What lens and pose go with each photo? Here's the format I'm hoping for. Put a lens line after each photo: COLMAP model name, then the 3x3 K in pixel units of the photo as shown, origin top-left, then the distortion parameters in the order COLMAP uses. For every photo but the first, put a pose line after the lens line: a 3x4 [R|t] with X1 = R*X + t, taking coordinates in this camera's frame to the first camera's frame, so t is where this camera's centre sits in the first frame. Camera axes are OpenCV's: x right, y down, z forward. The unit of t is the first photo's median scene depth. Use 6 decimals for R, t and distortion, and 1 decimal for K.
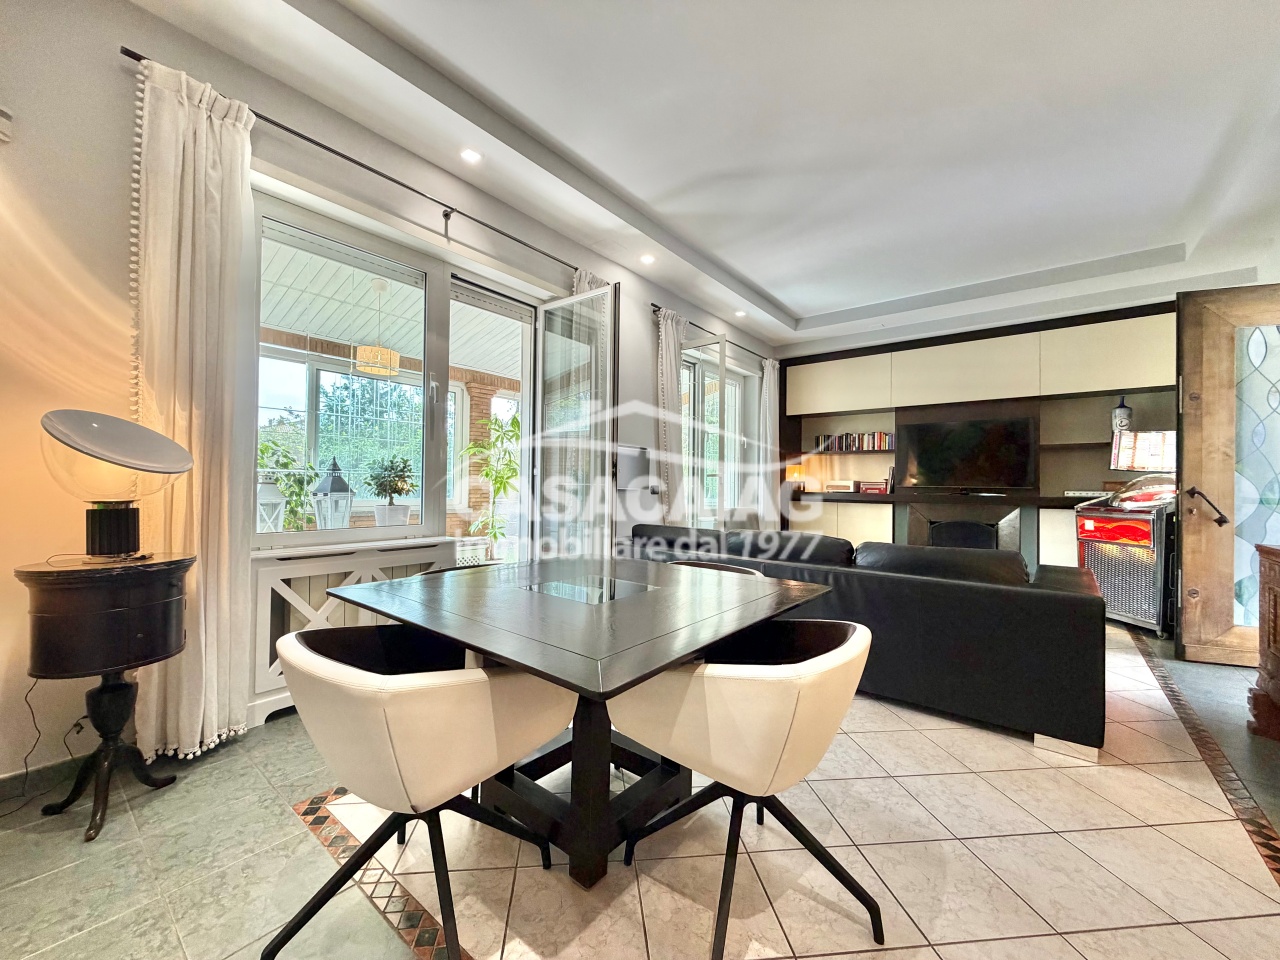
lens RADIAL K [[511.8, 0, 637.7], [0, 511.8, 479.6], [0, 0, 1]] dist [-0.000935, 0.000511]
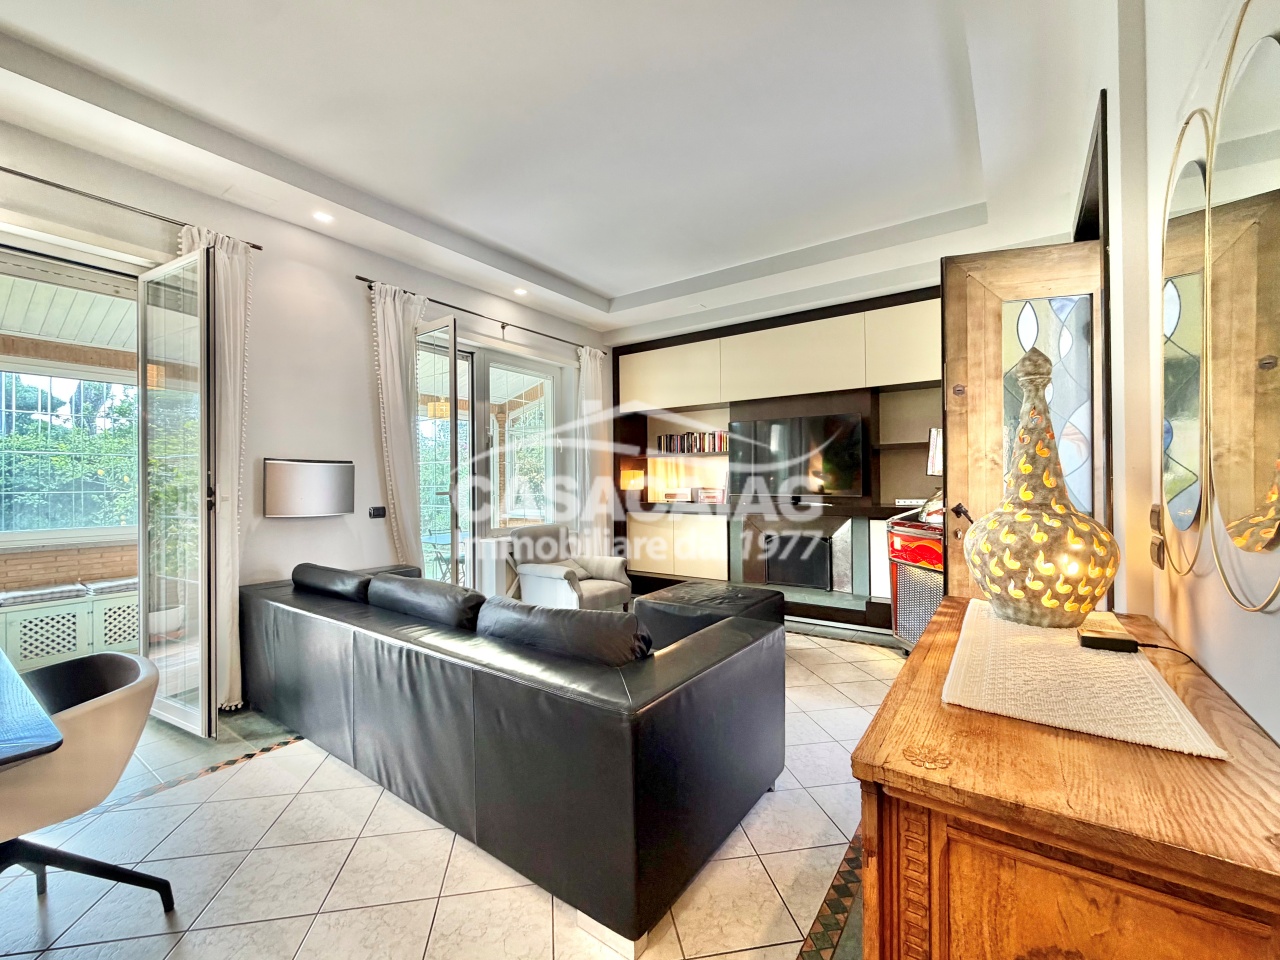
lens RADIAL K [[534.8, 0, 640.0], [0, 534.8, 480.0], [0, 0, 1]] dist [-0.000423, 0.000141]
pose [[0.998178, -0.019259, 0.057190, 0.365242], [0.018816, 0.999789, 0.008287, -0.025828], [-0.057338, -0.007195, 0.998329, 0.135201]]
